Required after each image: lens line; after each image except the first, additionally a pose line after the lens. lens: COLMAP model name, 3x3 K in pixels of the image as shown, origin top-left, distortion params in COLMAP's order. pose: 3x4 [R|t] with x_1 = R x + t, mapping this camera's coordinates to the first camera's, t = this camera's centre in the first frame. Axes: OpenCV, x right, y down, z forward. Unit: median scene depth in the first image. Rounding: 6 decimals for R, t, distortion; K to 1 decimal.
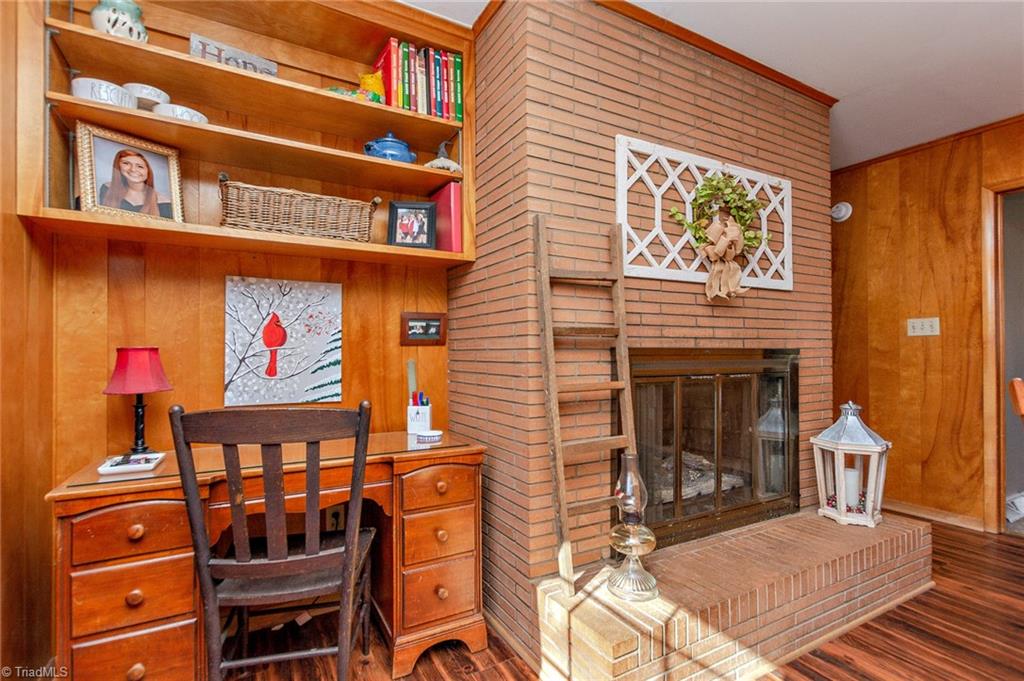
lens RADIAL K [[462.5, 0, 516.1], [0, 462.5, 345.0], [0, 0, 1]] dist [0.000119, 0.000122]
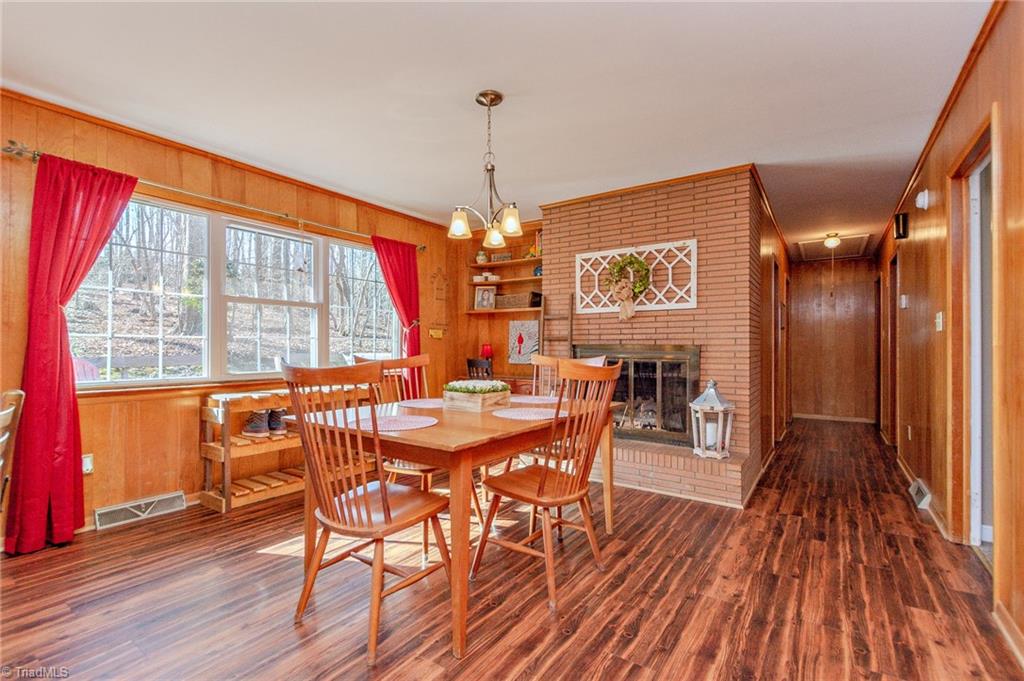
lens RADIAL K [[462.5, 0, 516.1], [0, 462.5, 345.0], [0, 0, 1]] dist [0.000119, 0.000122]
pose [[0.428084, 0.001810, -0.903737, 2.127518], [0.007212, 0.999959, 0.005419, -0.006433], [0.903710, -0.008837, 0.428053, -0.283027]]
